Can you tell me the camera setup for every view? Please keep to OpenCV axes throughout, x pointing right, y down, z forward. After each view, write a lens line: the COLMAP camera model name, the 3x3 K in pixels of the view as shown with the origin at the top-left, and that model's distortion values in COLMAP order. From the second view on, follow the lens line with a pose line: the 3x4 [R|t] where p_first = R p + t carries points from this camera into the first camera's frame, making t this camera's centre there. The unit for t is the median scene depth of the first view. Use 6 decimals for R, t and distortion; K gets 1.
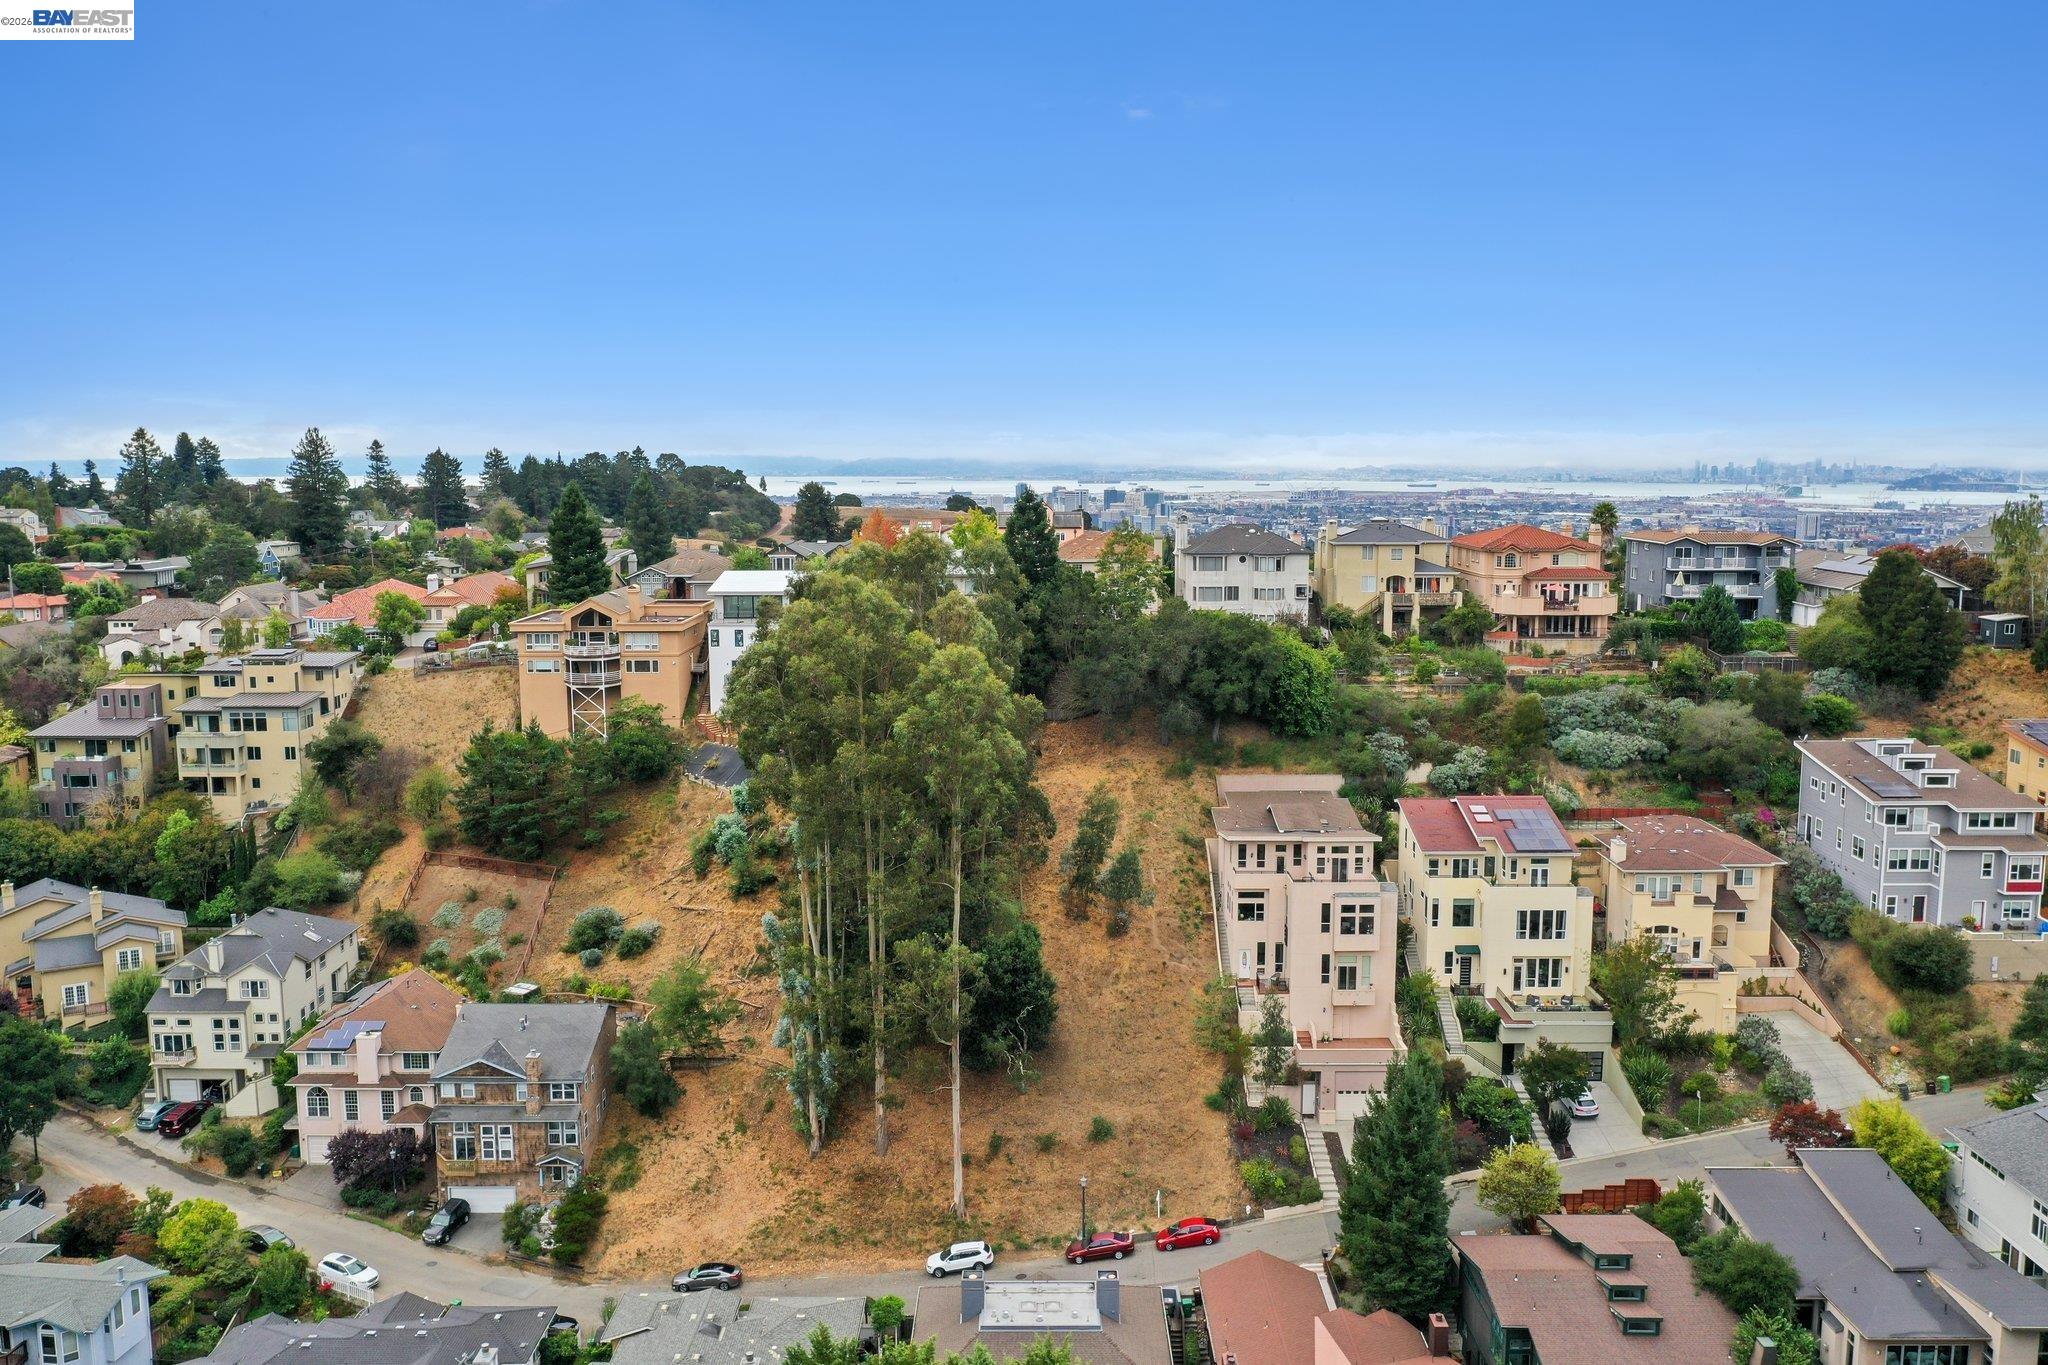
lens RADIAL K [[1624.9, 0, 1022.4], [0, 1624.9, 676.7], [0, 0, 1]] dist [-0.009014, -0.002569]
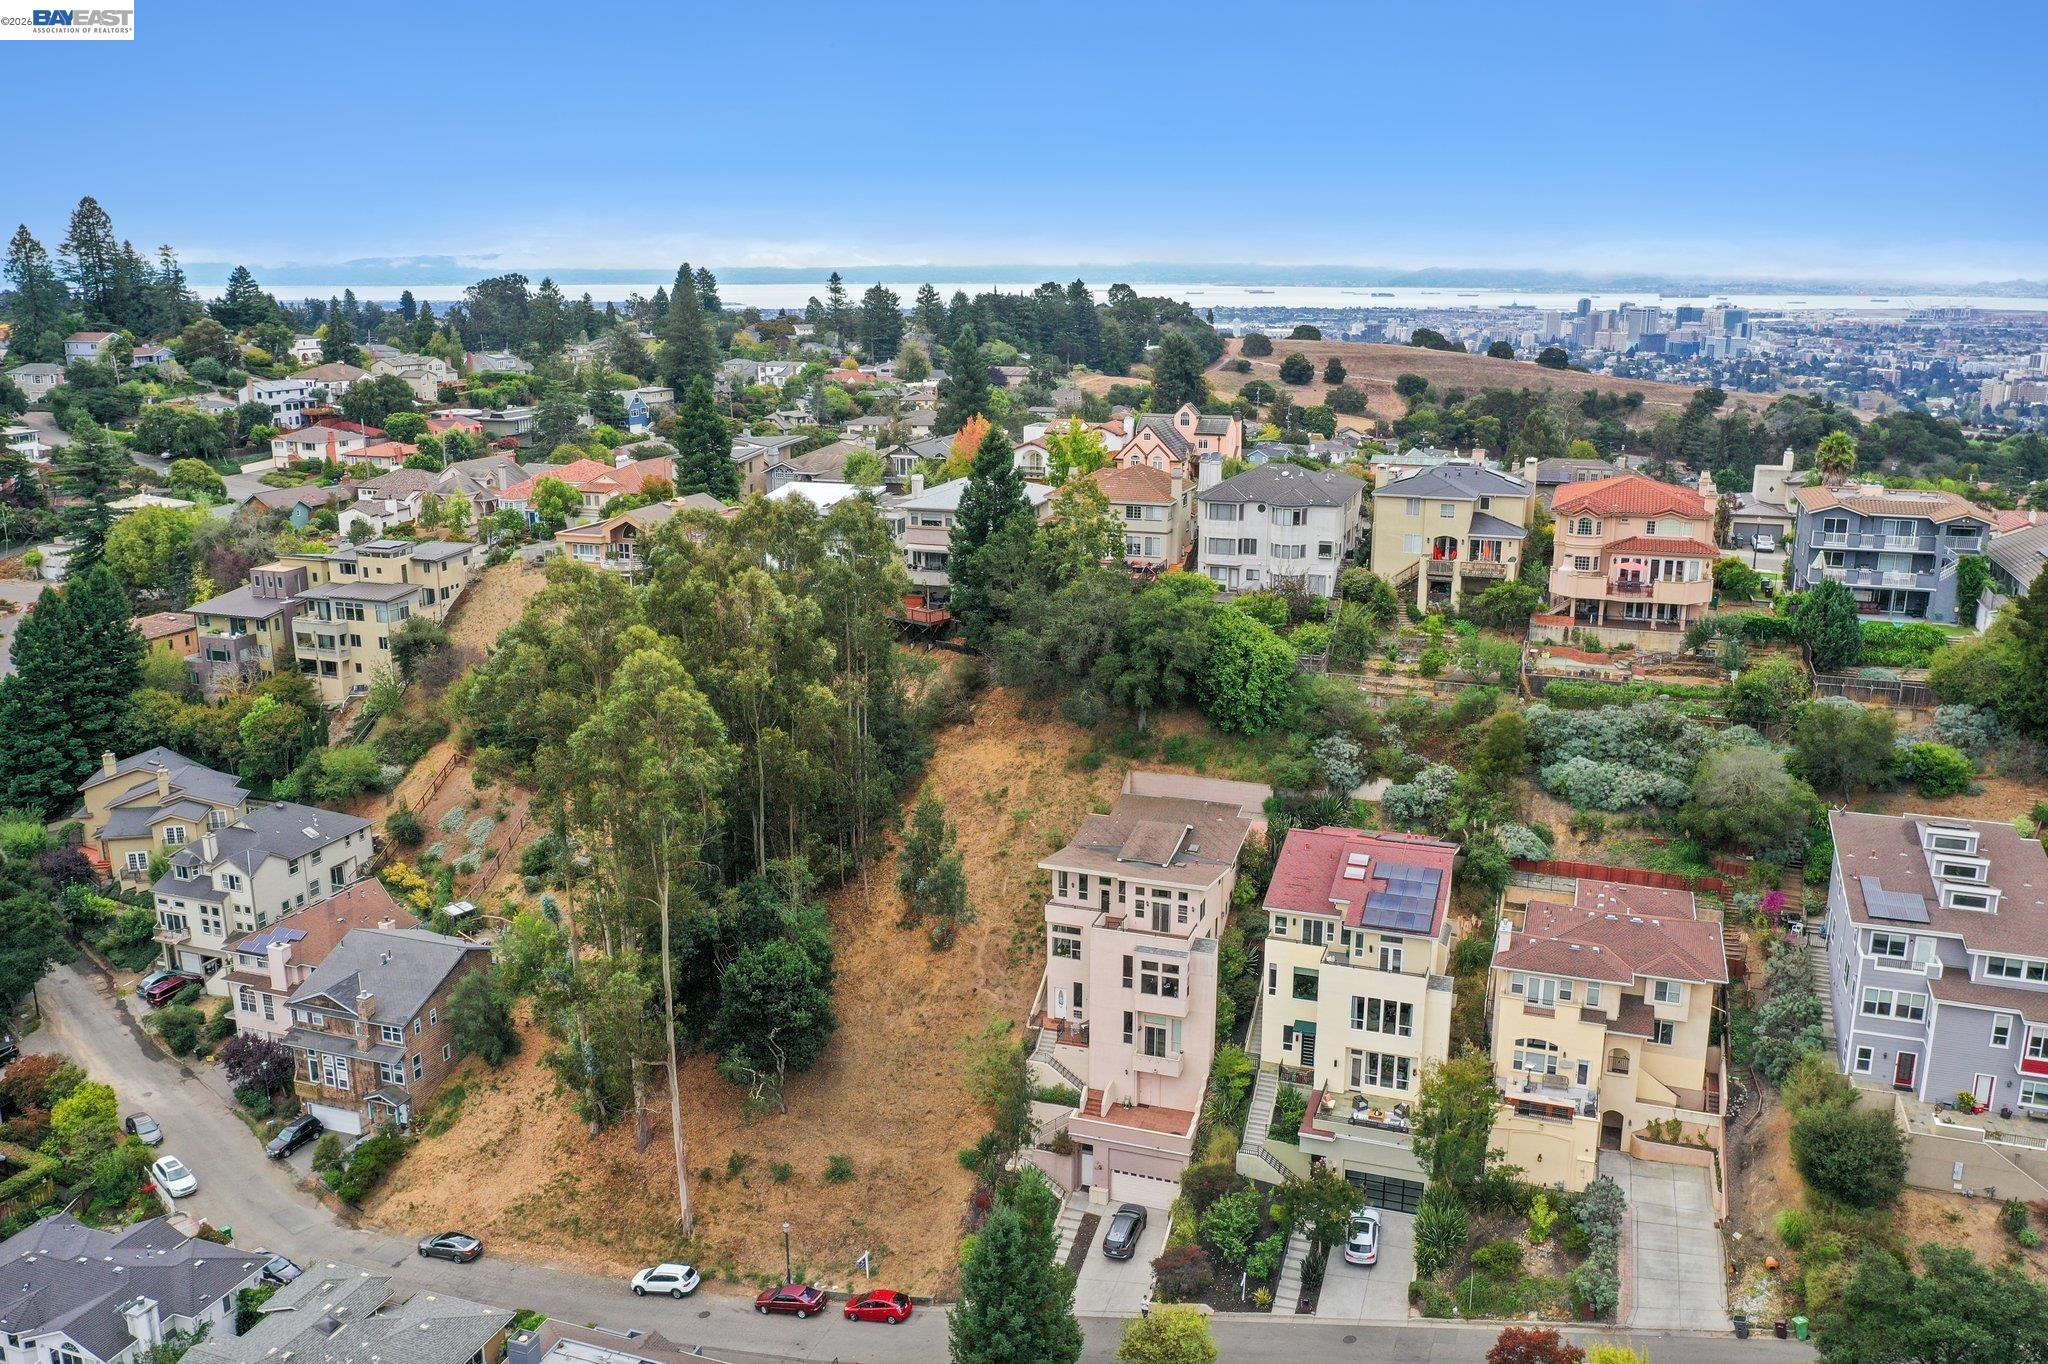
lens RADIAL K [[1610.8, 0, 1023.7], [0, 1610.8, 675.7], [0, 0, 1]] dist [-0.009730, 0.002273]
pose [[0.944770, 0.082260, -0.317244, 0.387355], [-0.045542, 0.991549, 0.121477, -0.107836], [0.324556, -0.100320, 0.940532, 0.187344]]
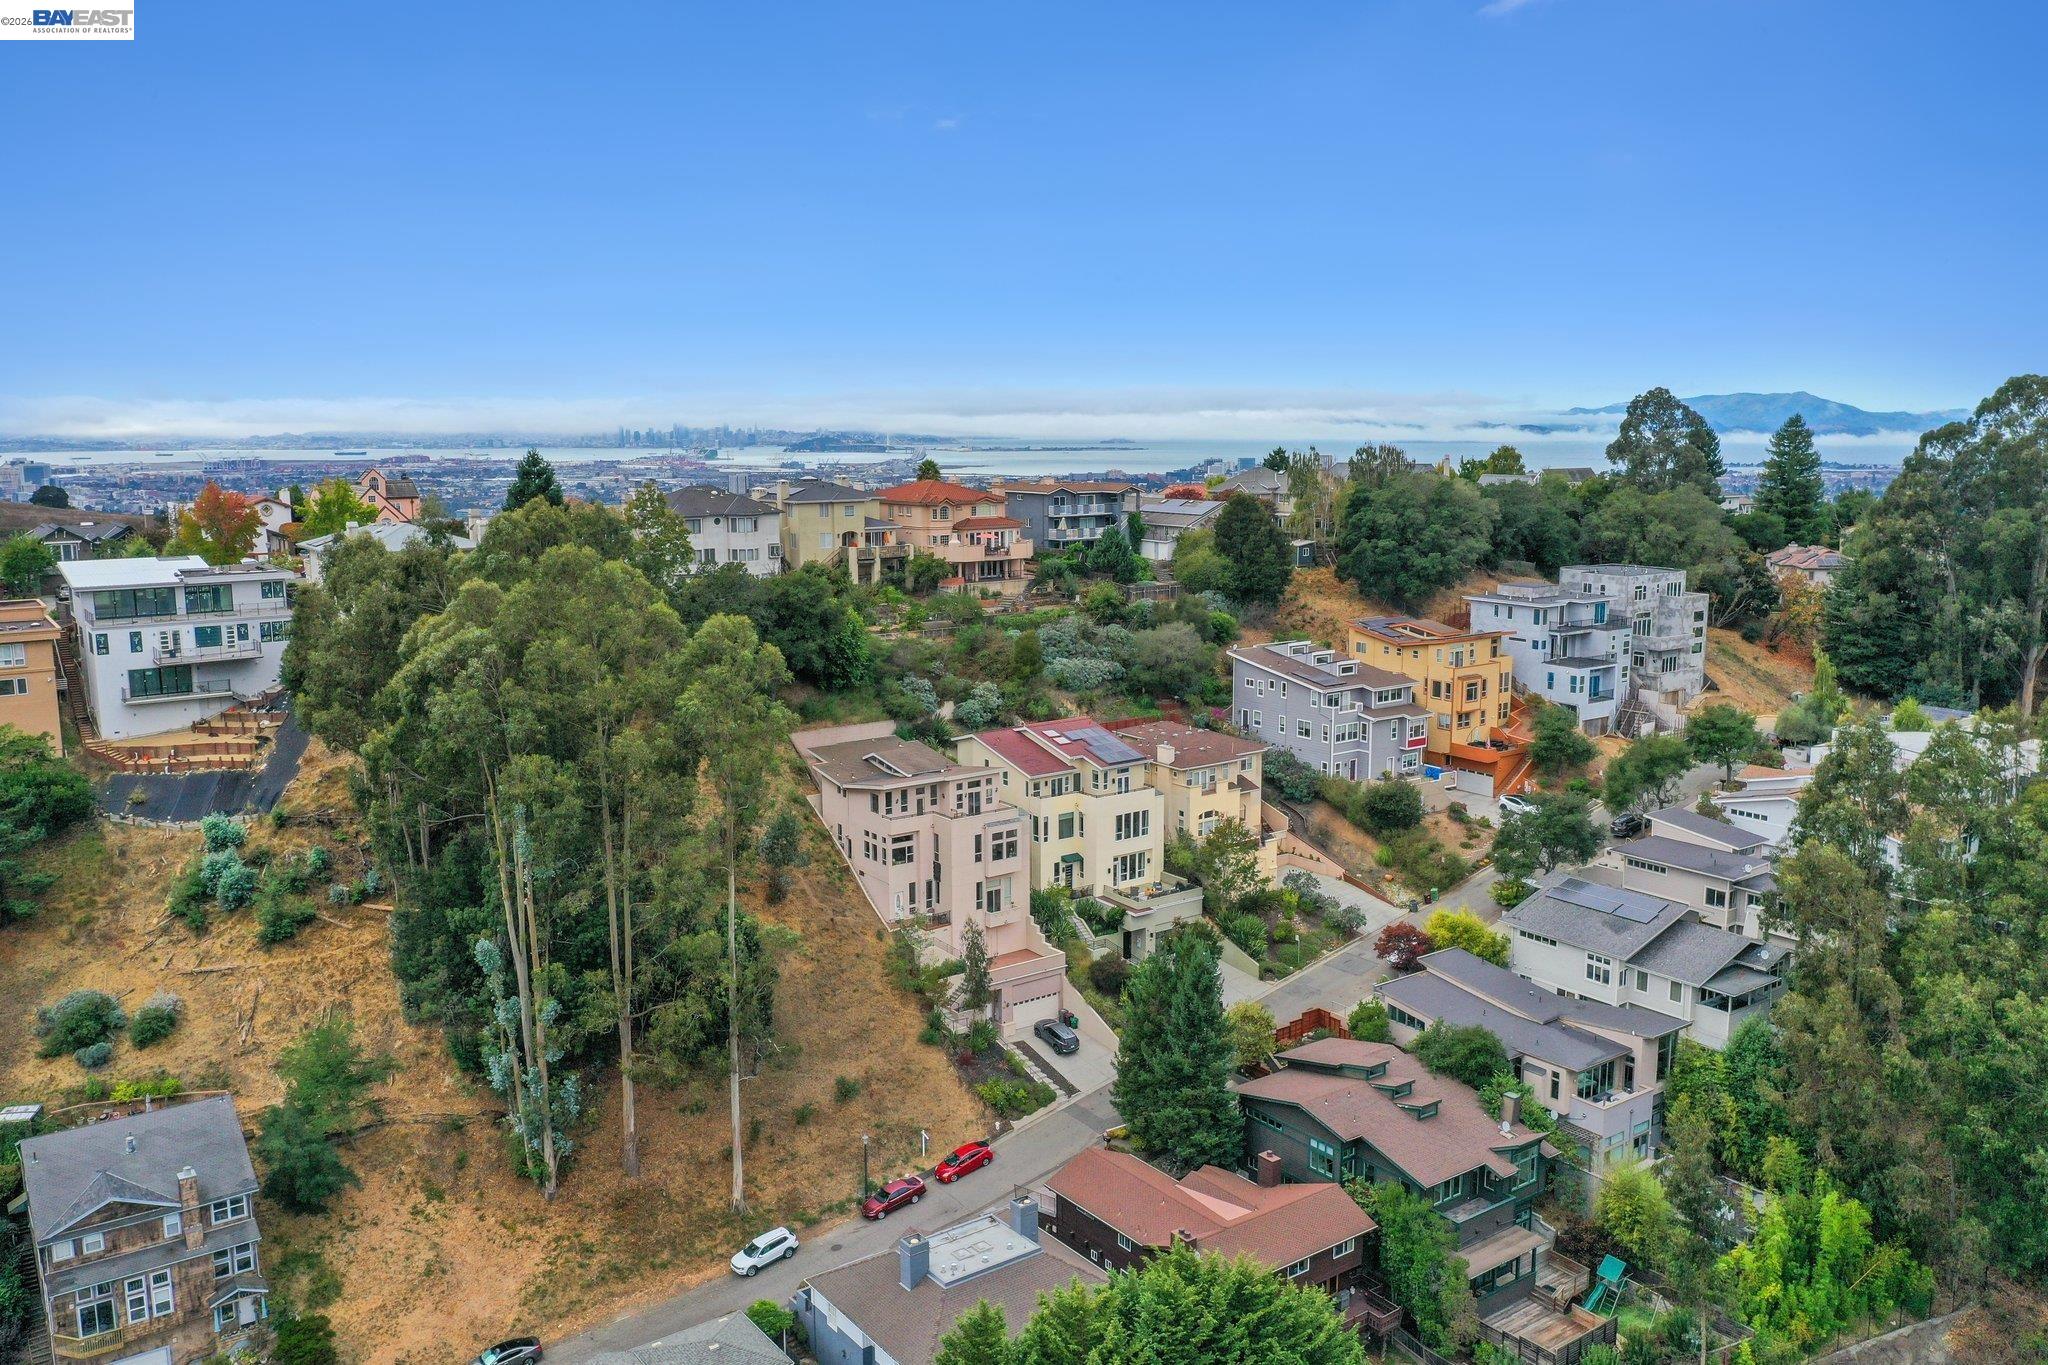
lens RADIAL K [[1610.8, 0, 1023.7], [0, 1610.8, 676.2], [0, 0, 1]] dist [-0.009730, 0.002273]
pose [[0.805512, -0.093241, 0.585198, -0.393135], [0.080686, 0.995604, 0.047569, -0.012265], [-0.587061, 0.008900, 0.809494, 0.120034]]
